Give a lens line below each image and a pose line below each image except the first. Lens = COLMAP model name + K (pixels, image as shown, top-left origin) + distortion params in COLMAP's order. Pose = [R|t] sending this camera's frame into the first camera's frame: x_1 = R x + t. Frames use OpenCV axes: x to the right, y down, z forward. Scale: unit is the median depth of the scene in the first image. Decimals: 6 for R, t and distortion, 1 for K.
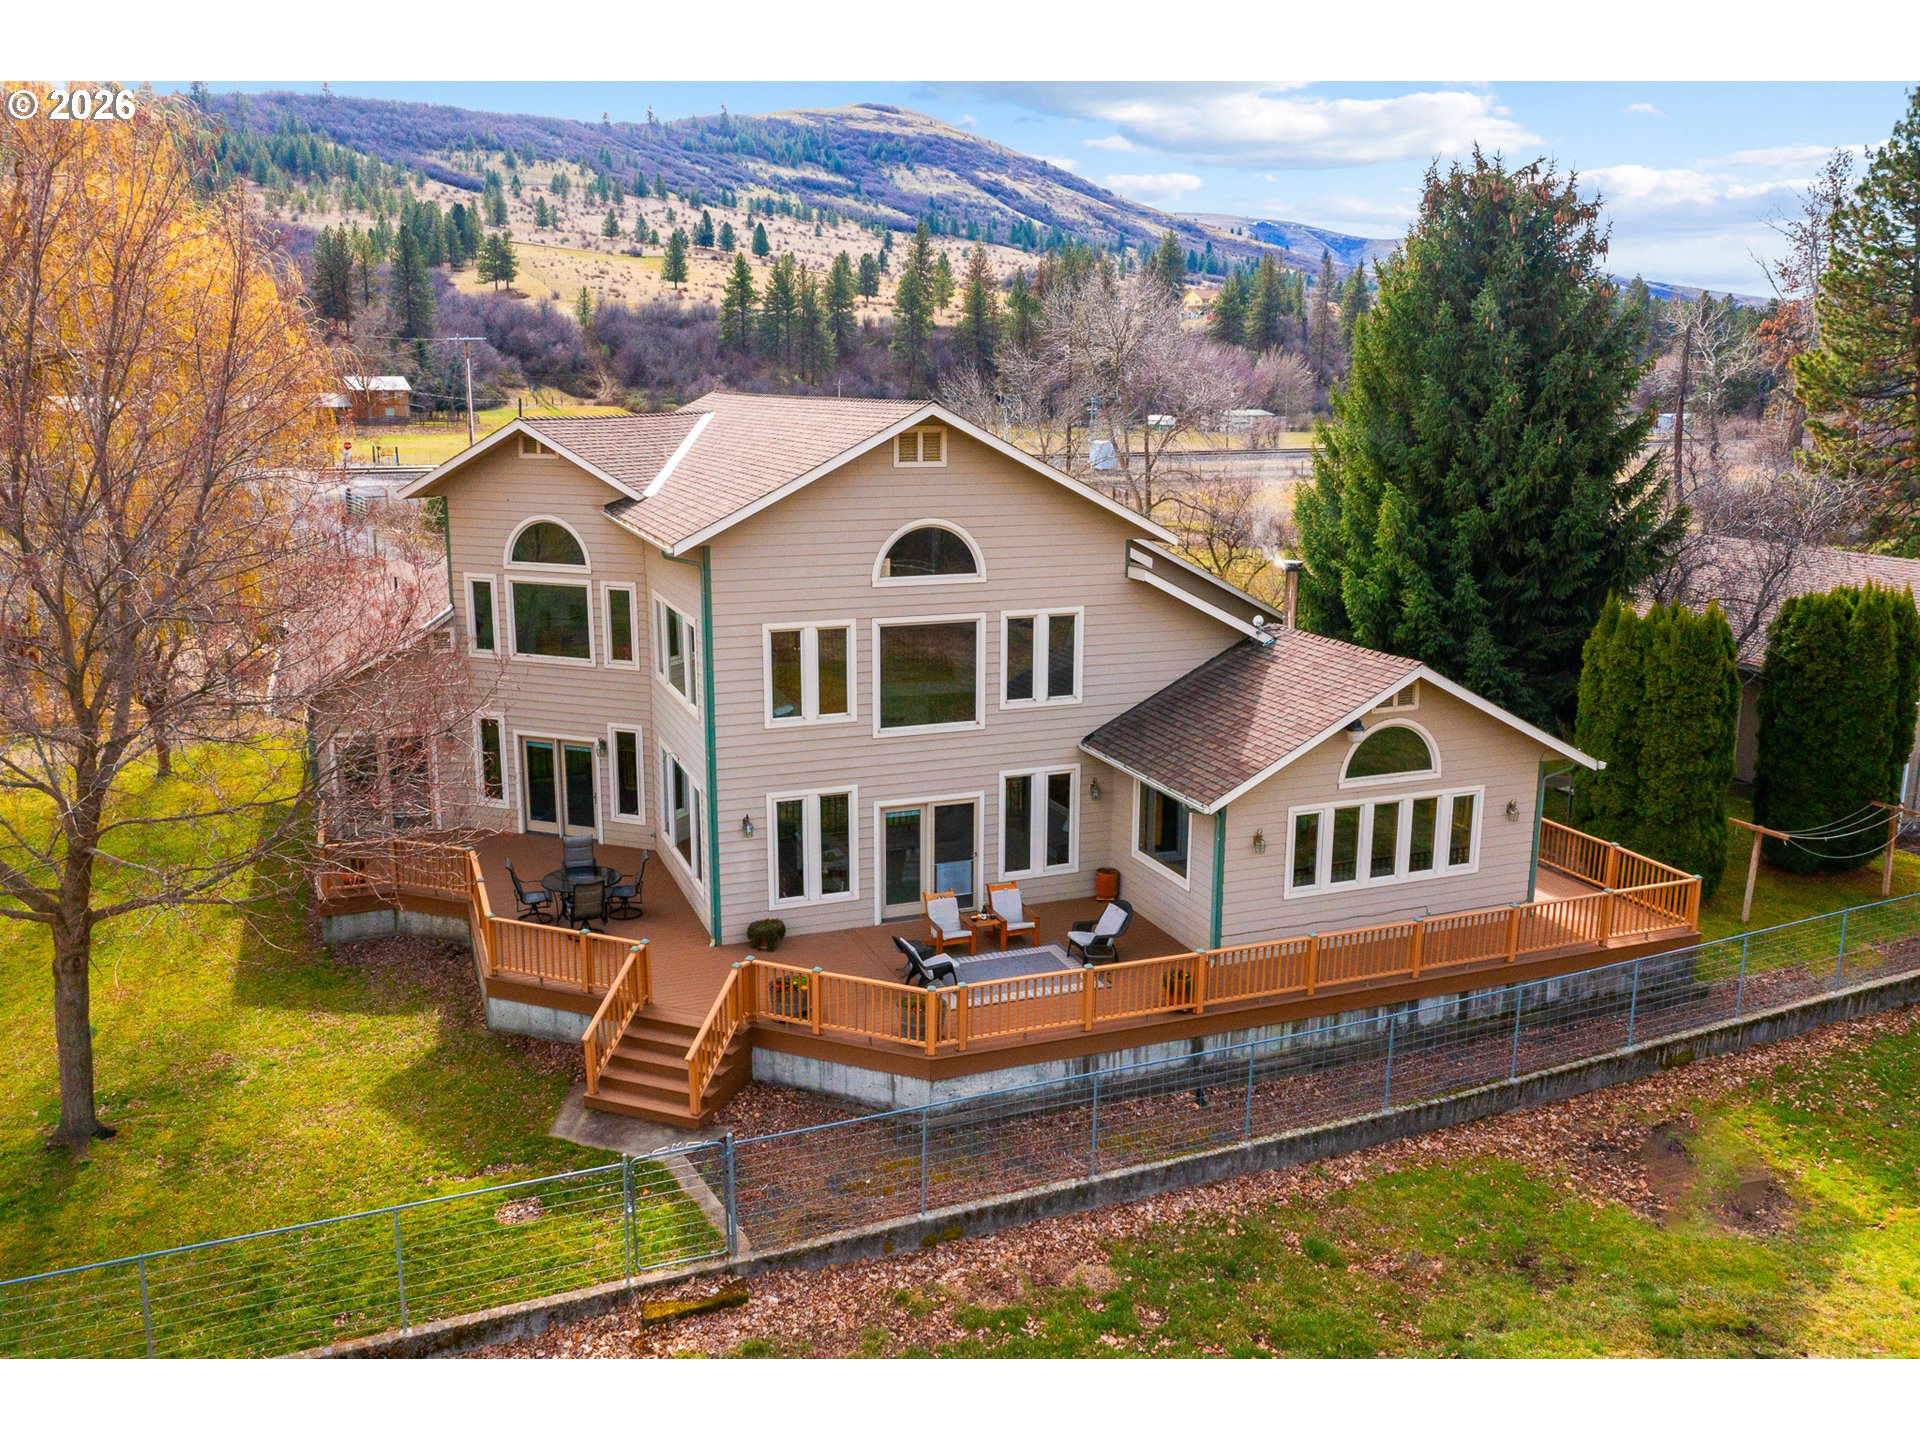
lens RADIAL K [[1530.6, 0, 960.4], [0, 1530.6, 701.7], [0, 0, 1]] dist [0.000125, 0.000628]
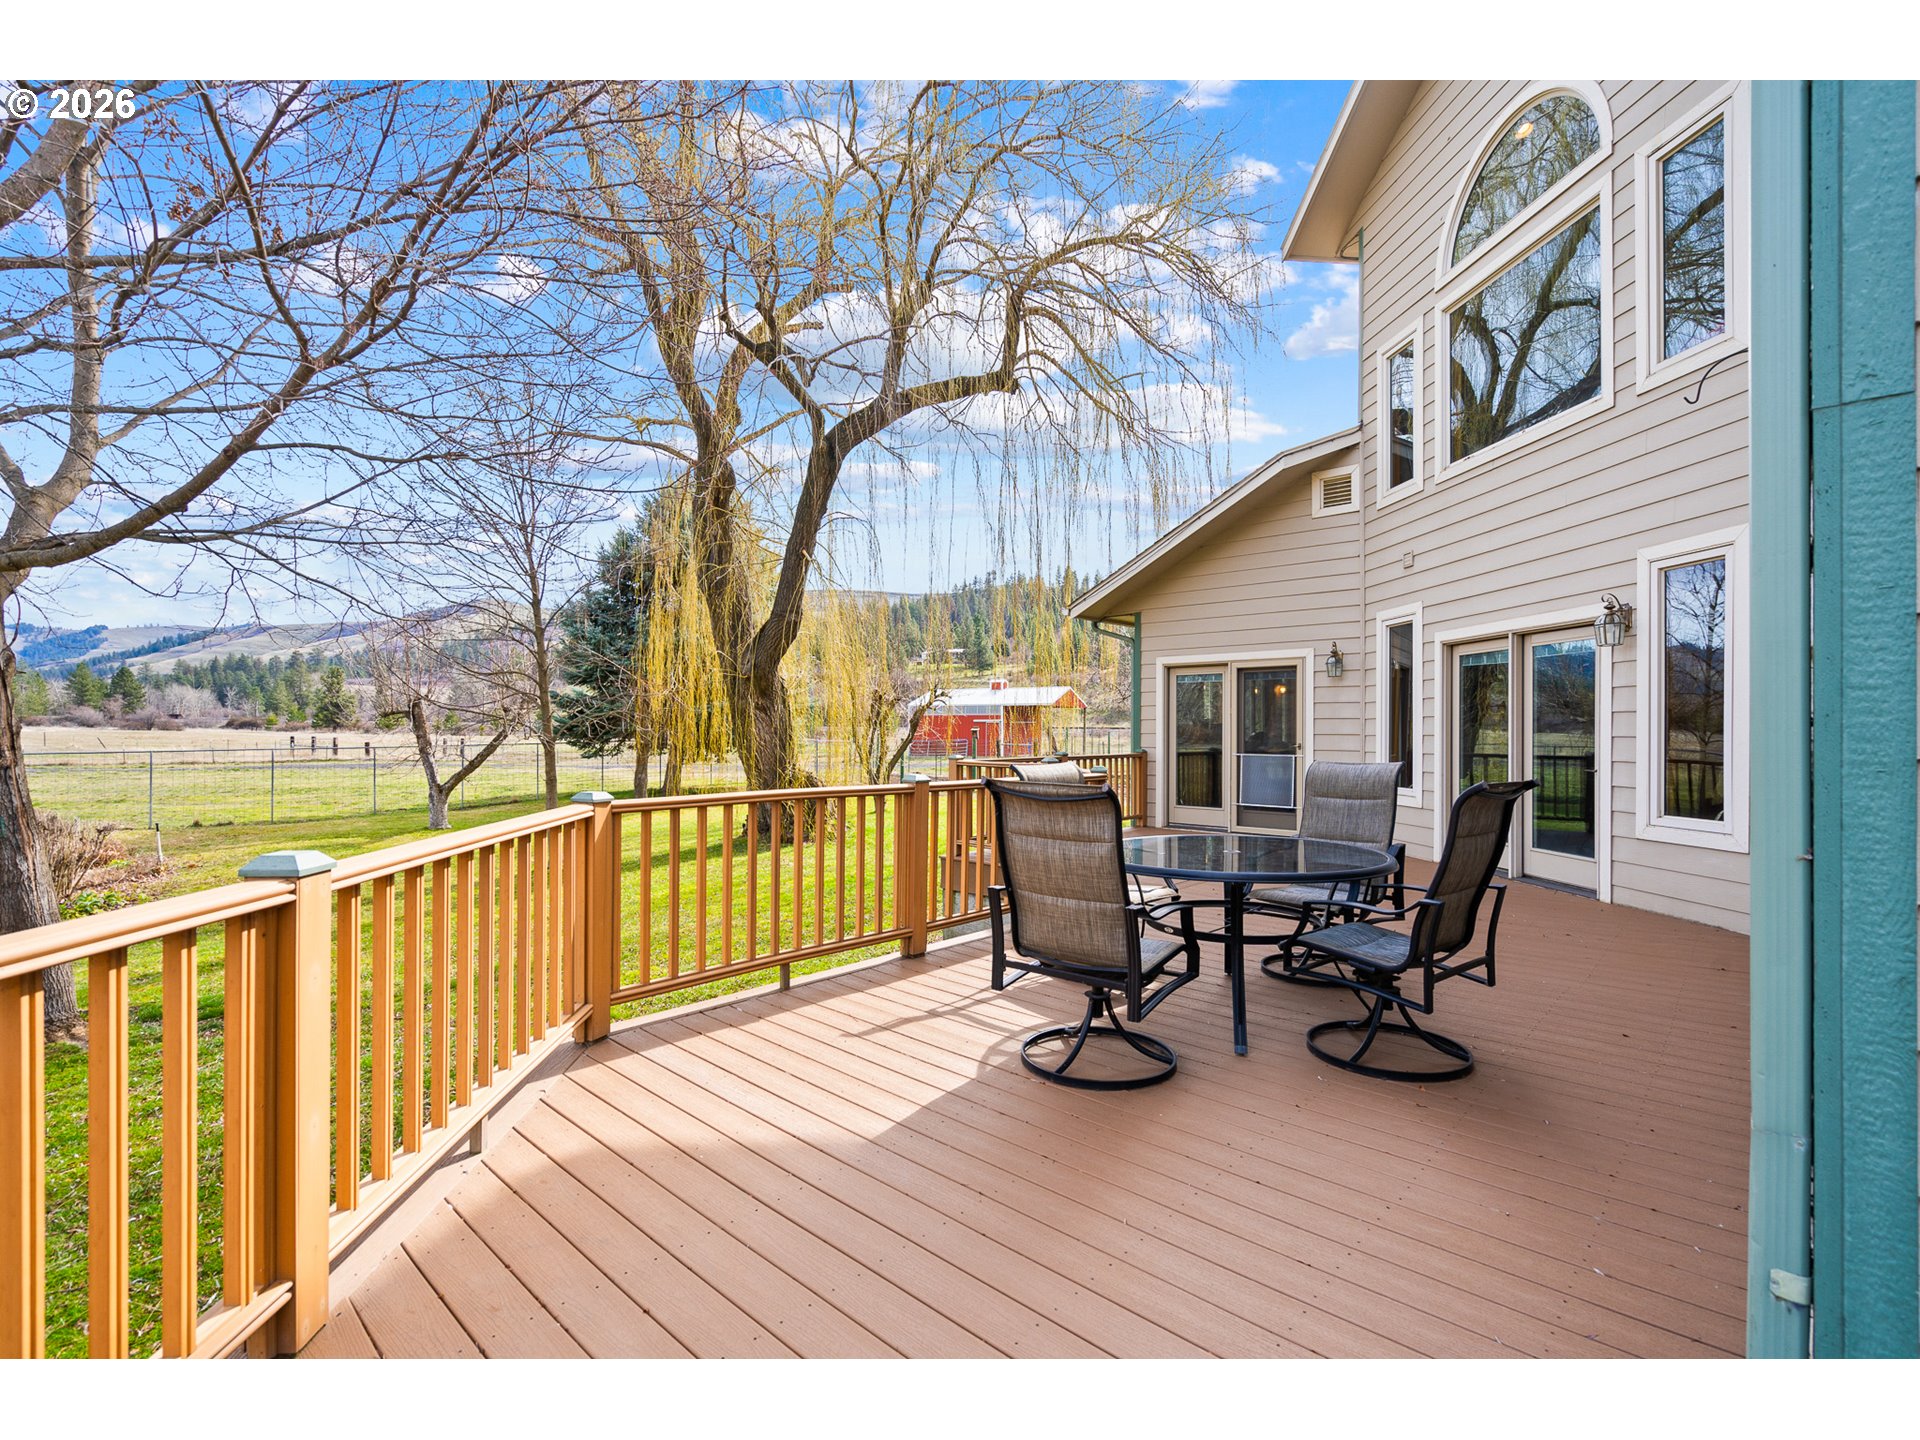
lens RADIAL K [[884.3, 0, 960.0], [0, 884.3, 720.0], [0, 0, 1]] dist [-0.000374, 0.000100]
pose [[0.438961, -0.011710, -0.898430, -0.134627], [-0.194470, 0.974975, -0.107723, 0.121027], [0.877208, 0.222004, 0.425699, 0.908914]]
